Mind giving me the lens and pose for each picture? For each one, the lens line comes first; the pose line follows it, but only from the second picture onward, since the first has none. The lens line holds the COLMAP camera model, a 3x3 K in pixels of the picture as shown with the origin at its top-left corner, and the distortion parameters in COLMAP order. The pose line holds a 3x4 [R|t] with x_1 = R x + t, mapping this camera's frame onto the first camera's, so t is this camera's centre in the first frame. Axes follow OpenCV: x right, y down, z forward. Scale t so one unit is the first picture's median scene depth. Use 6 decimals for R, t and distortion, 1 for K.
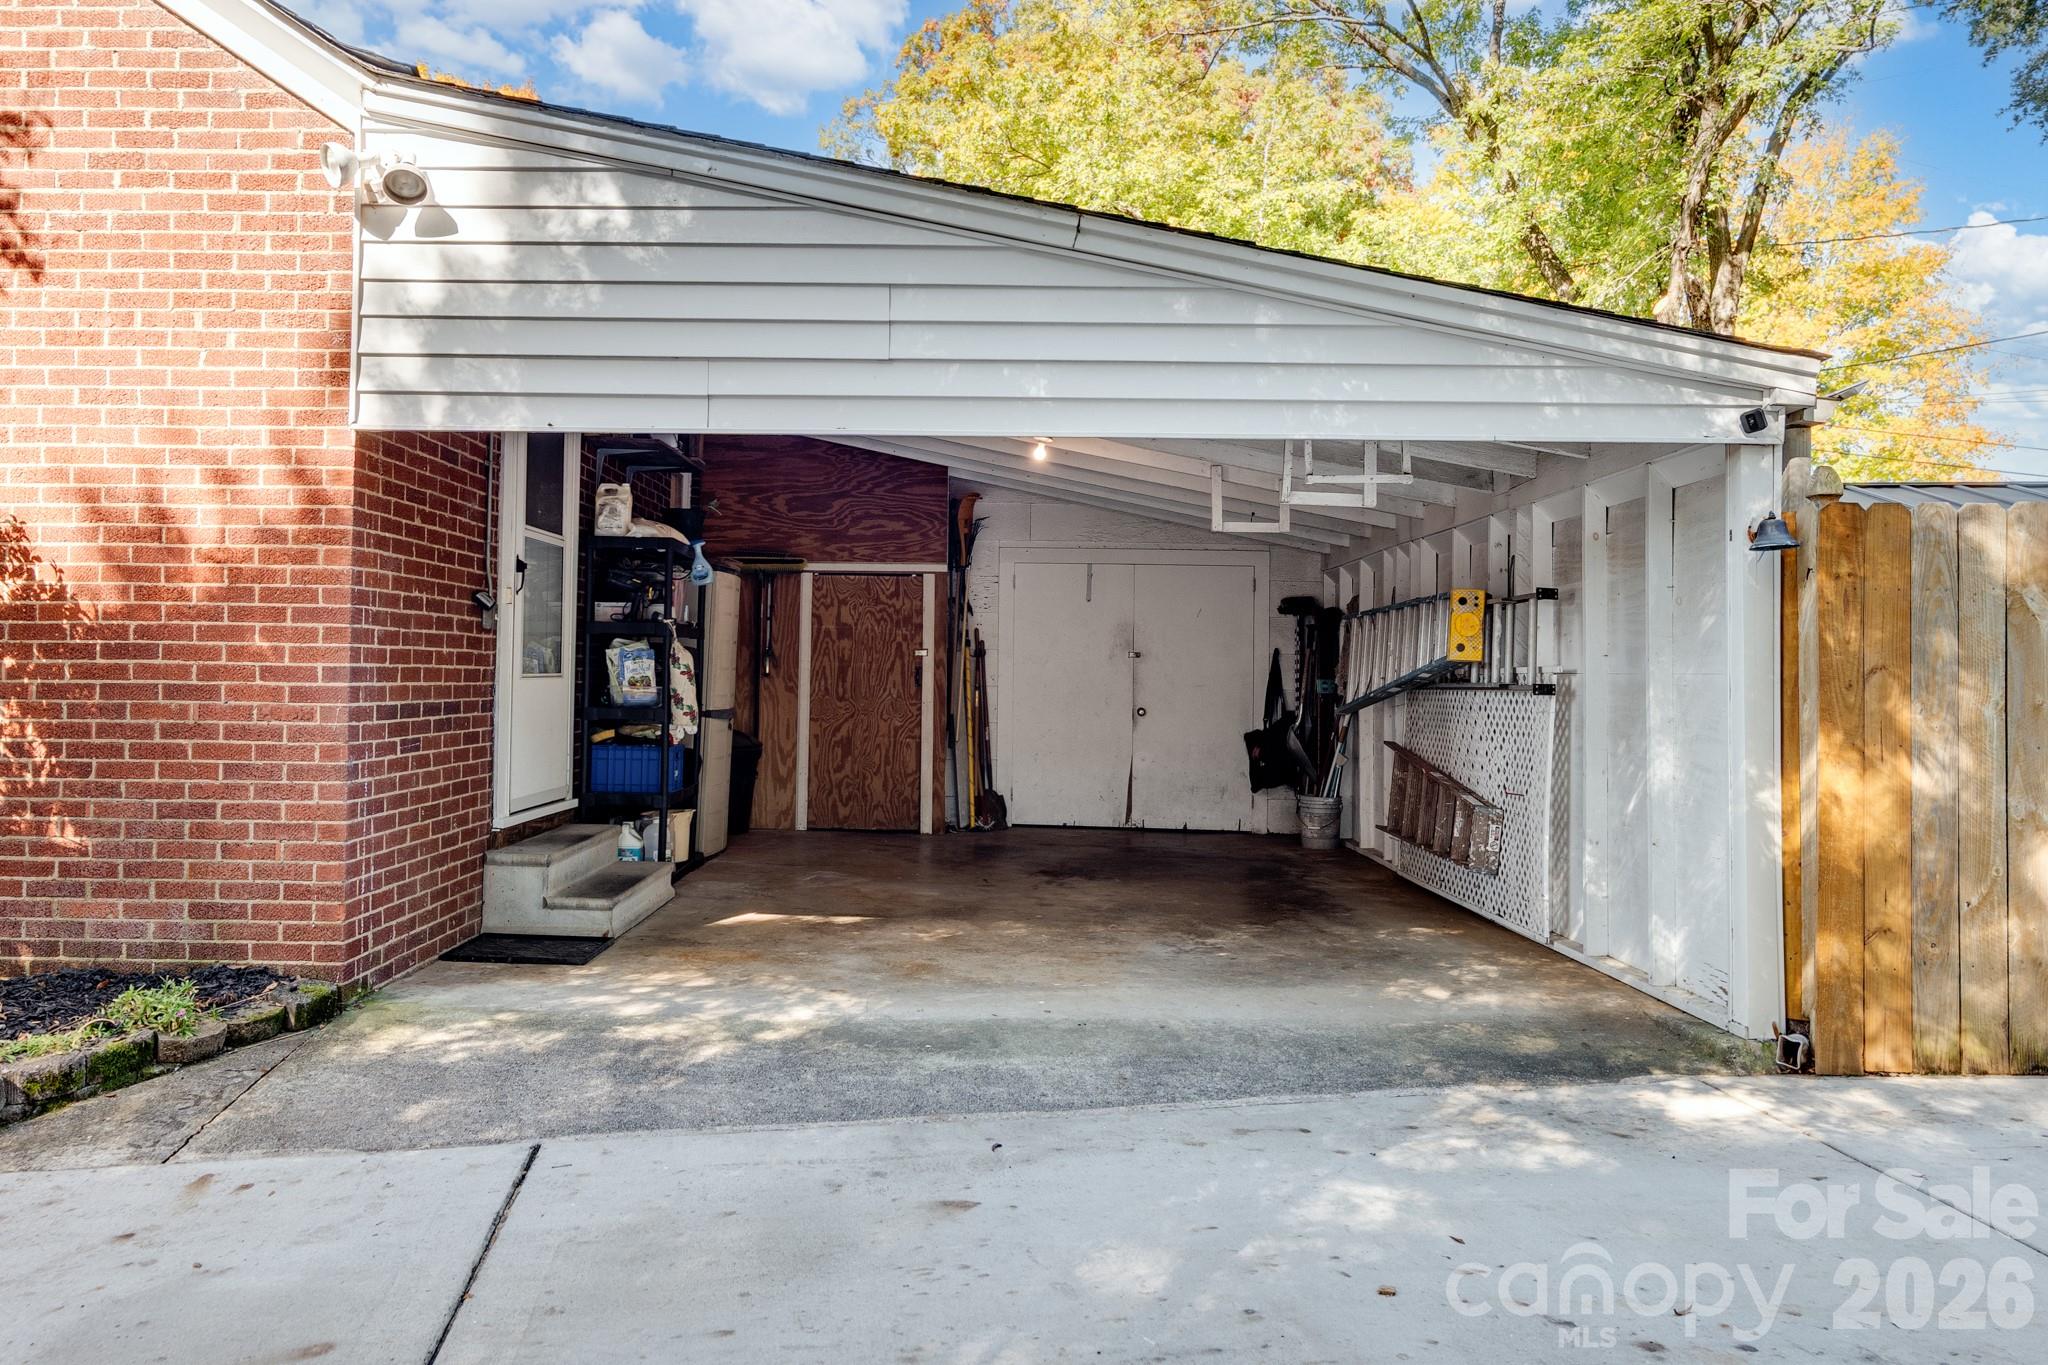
lens RADIAL K [[1465.6, 0, 1022.7], [0, 1465.6, 633.2], [0, 0, 1]] dist [-0.011243, -0.000566]
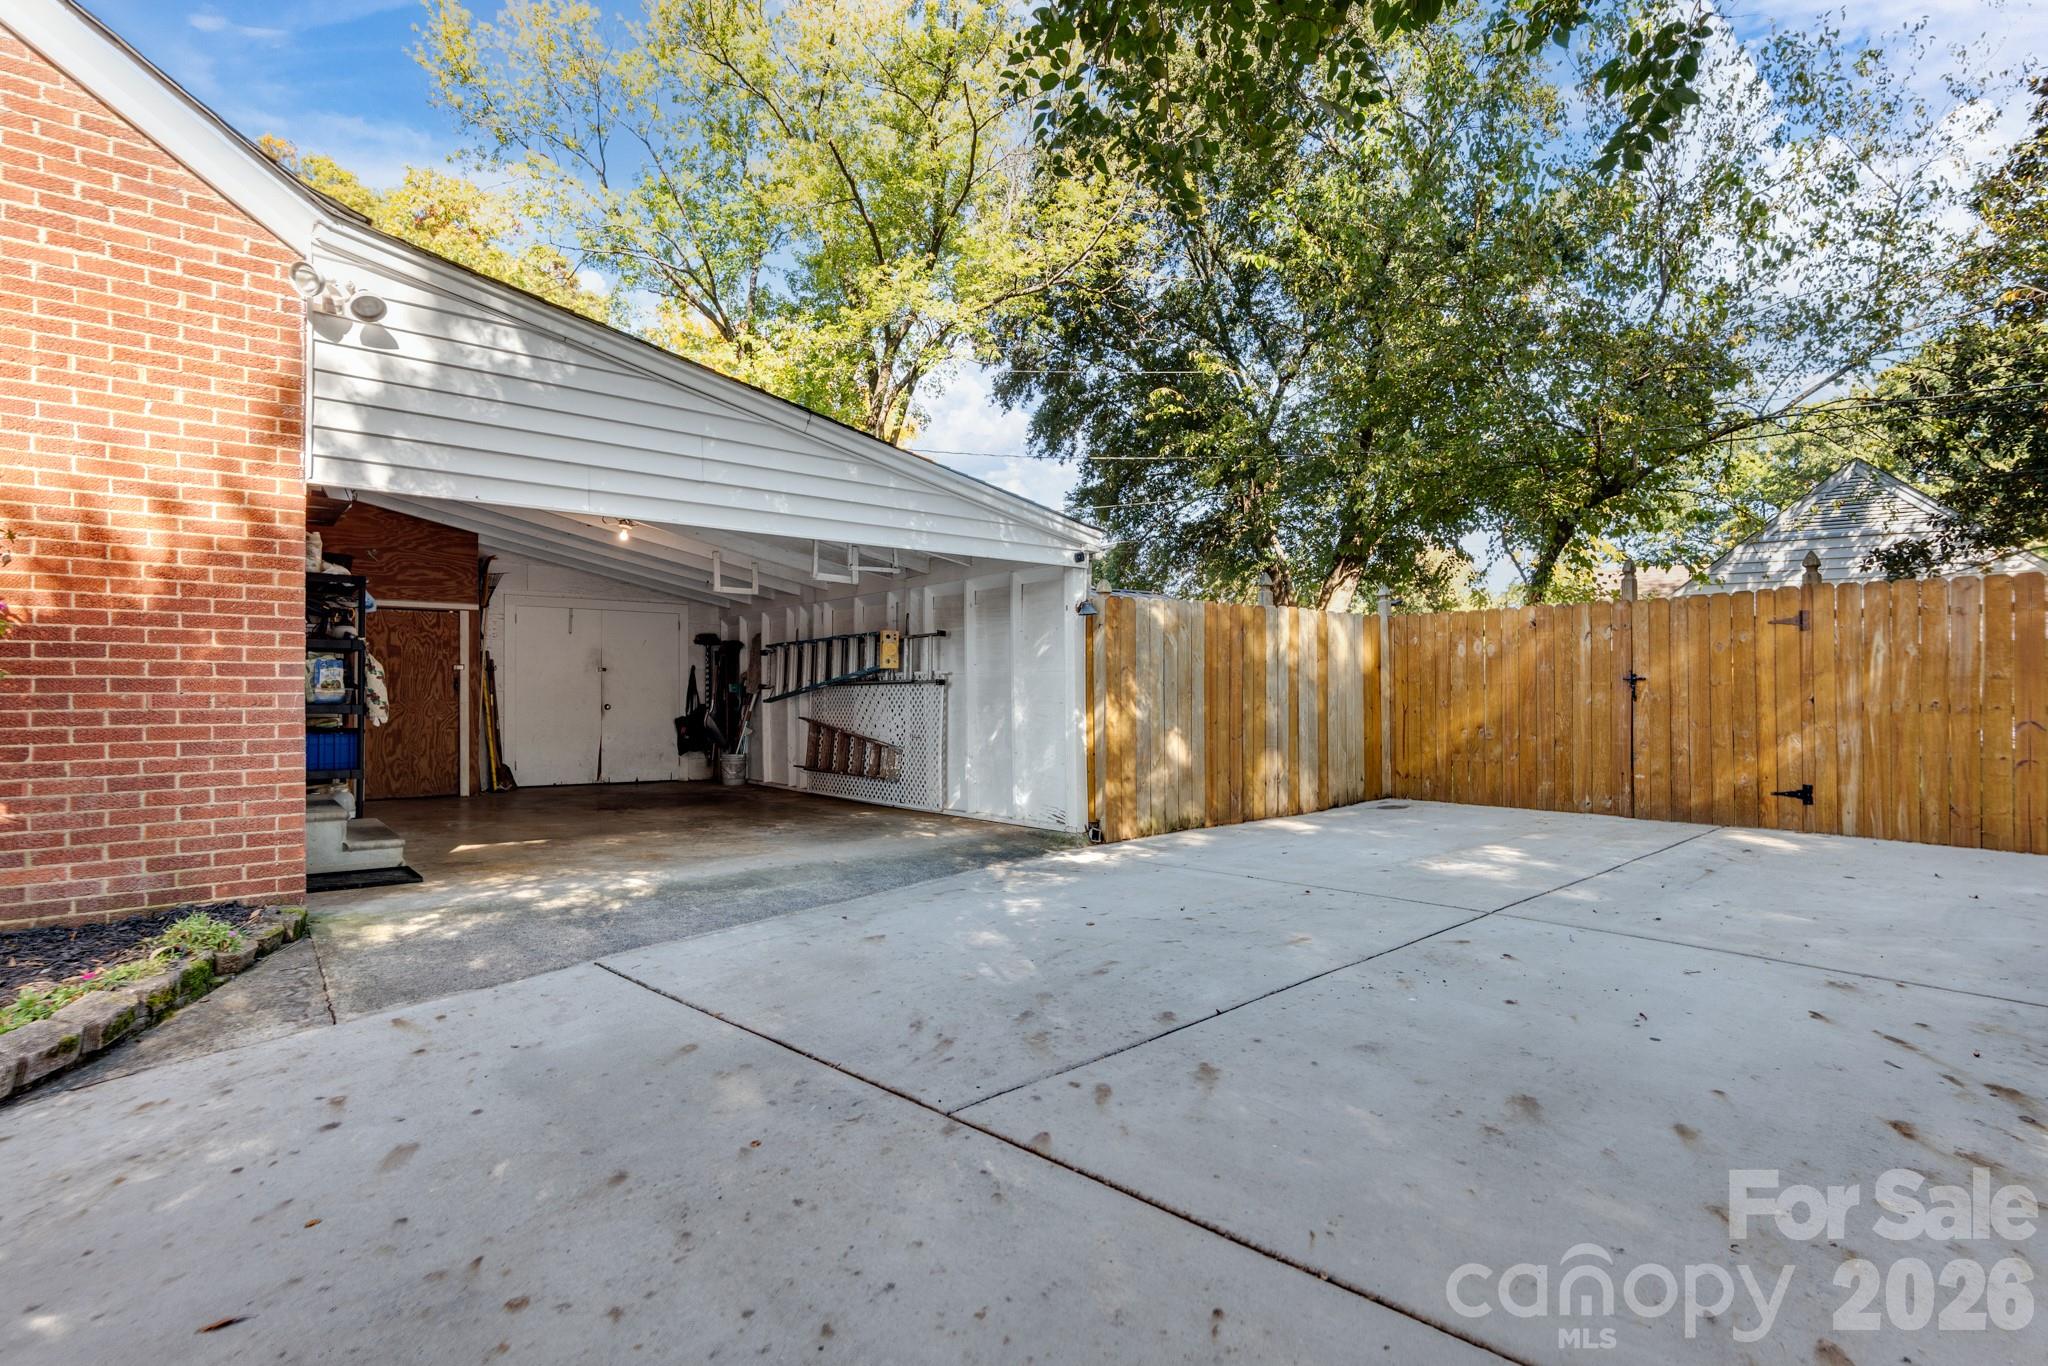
lens RADIAL K [[933.0, 0, 1024.0], [0, 933.0, 683.0], [0, 0, 1]] dist [0.000643, 0.000295]
pose [[0.772810, -0.009734, 0.634562, -0.493983], [-0.003495, 0.999802, 0.019592, 0.020874], [-0.634627, -0.017359, 0.772623, -0.055685]]
